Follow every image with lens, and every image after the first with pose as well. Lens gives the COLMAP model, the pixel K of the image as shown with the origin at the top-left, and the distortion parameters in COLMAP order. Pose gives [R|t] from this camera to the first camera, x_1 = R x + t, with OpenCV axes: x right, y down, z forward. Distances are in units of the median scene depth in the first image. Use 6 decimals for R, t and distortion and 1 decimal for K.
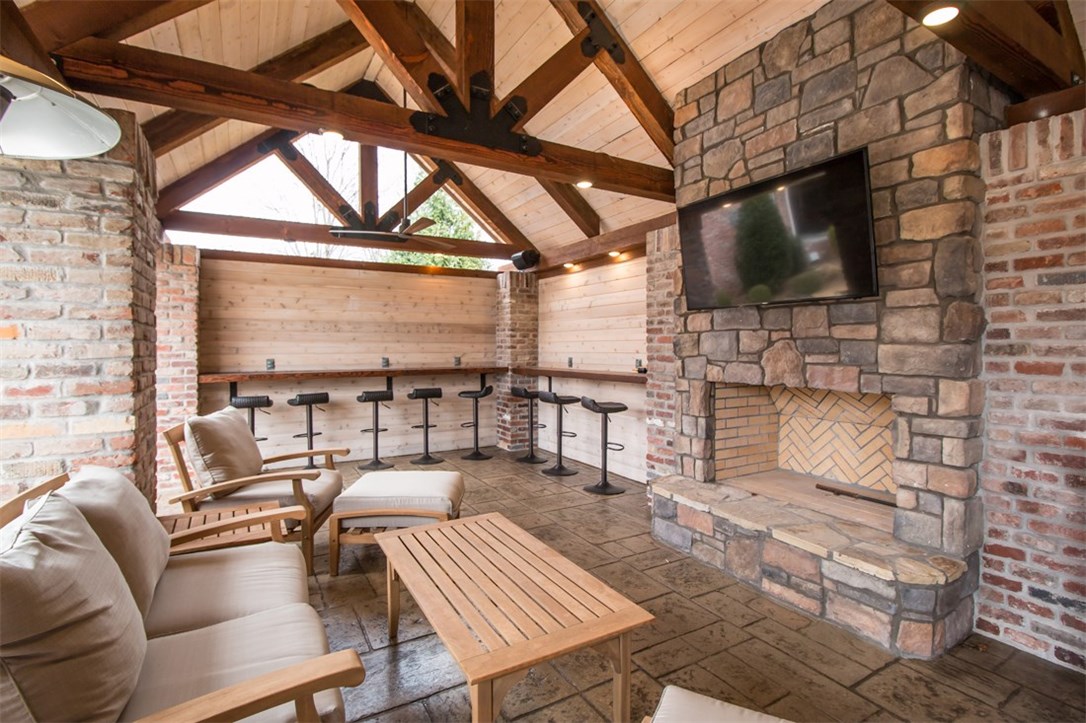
lens RADIAL K [[509.4, 0, 545.9], [0, 509.4, 357.9], [0, 0, 1]] dist [-0.001392, -0.000427]
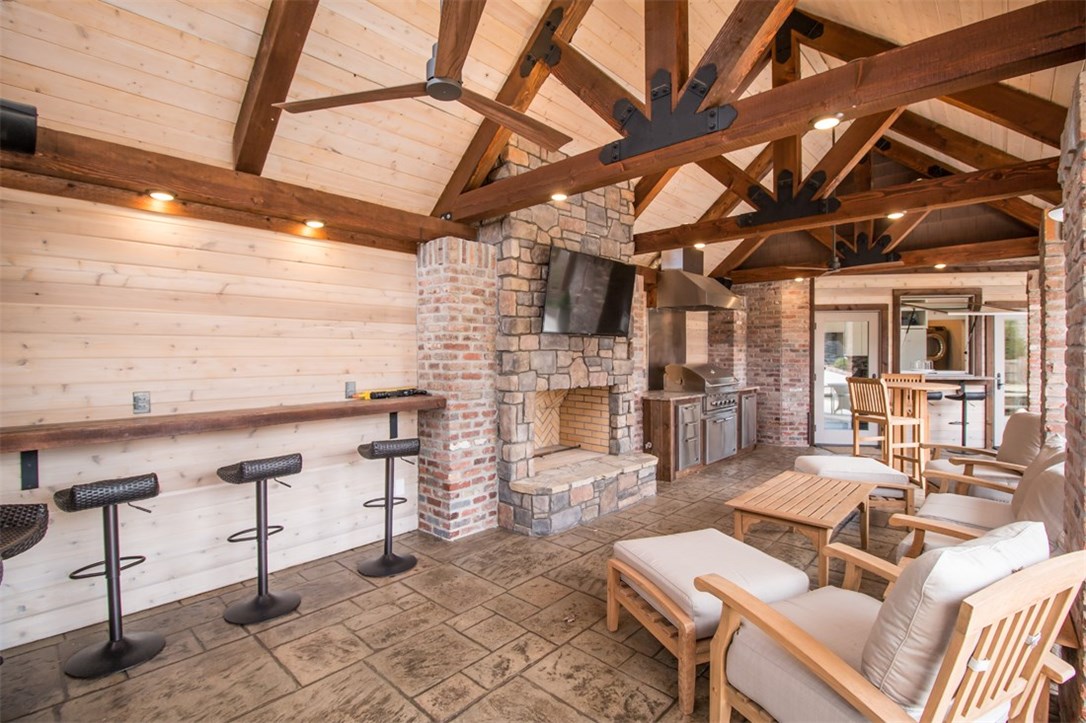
lens RADIAL K [[509.4, 0, 545.9], [0, 509.4, 357.9], [0, 0, 1]] dist [-0.001392, -0.000427]
pose [[-0.291619, -0.007219, 0.956507, -0.726255], [0.022573, 0.999641, 0.014427, -0.043529], [-0.956268, 0.025798, -0.291351, 1.134254]]
